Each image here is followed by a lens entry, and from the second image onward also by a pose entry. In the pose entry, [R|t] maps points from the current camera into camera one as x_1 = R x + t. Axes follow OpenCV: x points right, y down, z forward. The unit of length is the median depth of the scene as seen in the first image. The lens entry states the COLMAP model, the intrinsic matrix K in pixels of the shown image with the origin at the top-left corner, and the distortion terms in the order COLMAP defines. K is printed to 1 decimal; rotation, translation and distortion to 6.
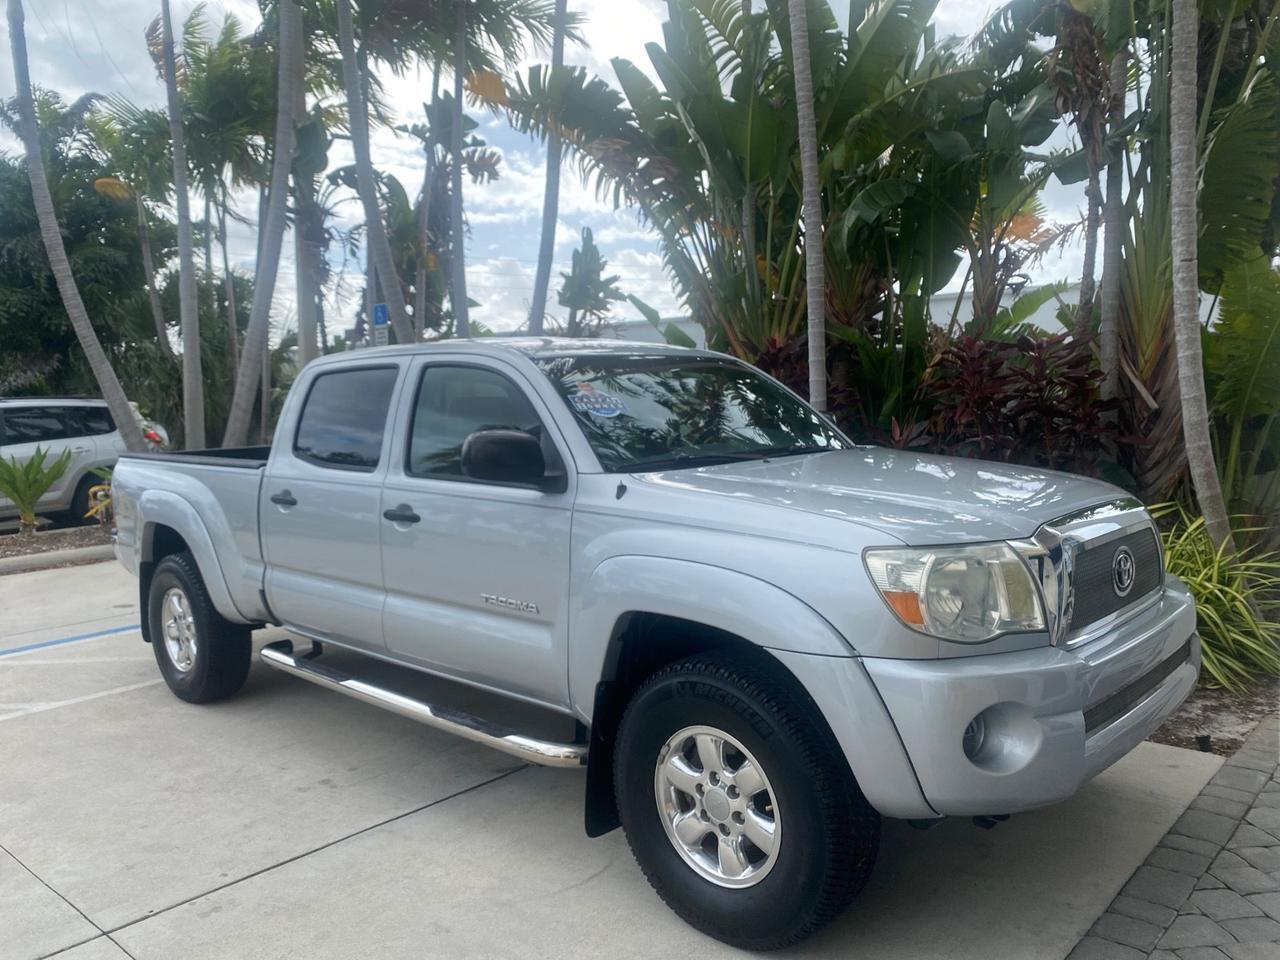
lens RADIAL K [[983.7, 0, 642.2], [0, 983.7, 476.7], [0, 0, 1]] dist [0.026728, -0.024397]
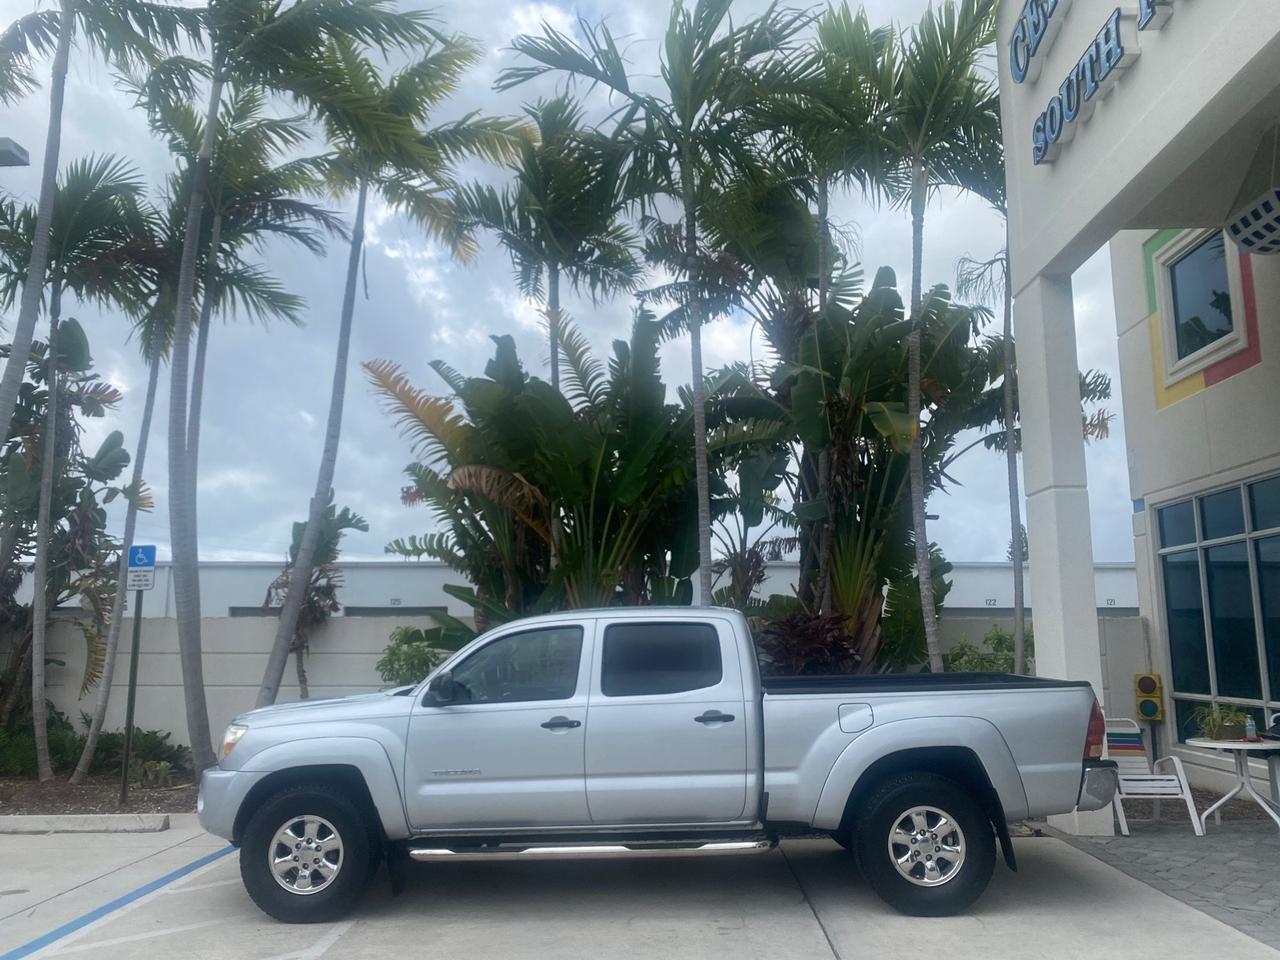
lens RADIAL K [[983.7, 0, 643.4], [0, 983.7, 472.9], [0, 0, 1]] dist [0.026728, -0.024397]
pose [[0.755485, 0.131560, 0.641821, -0.835869], [0.040194, 0.968479, -0.245831, 0.018569], [-0.653932, 0.211519, 0.726384, -0.031863]]
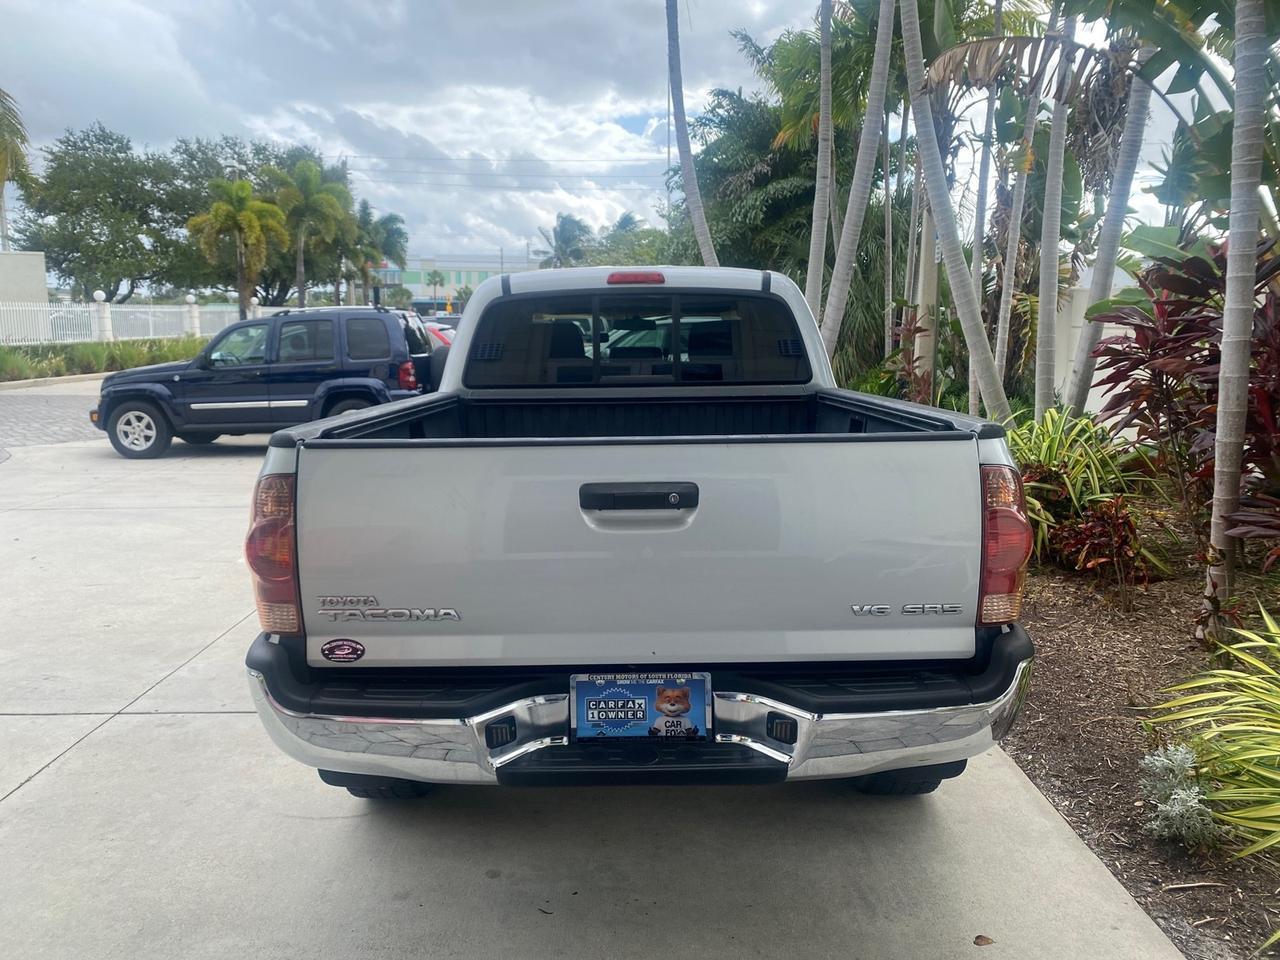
lens RADIAL K [[983.7, 0, 637.3], [0, 983.7, 476.0], [0, 0, 1]] dist [0.026728, -0.024397]
pose [[0.676576, 0.137470, -0.723427, 0.394258], [-0.076285, 0.990219, 0.116823, -0.035413], [0.732411, -0.023853, 0.680445, 0.266025]]
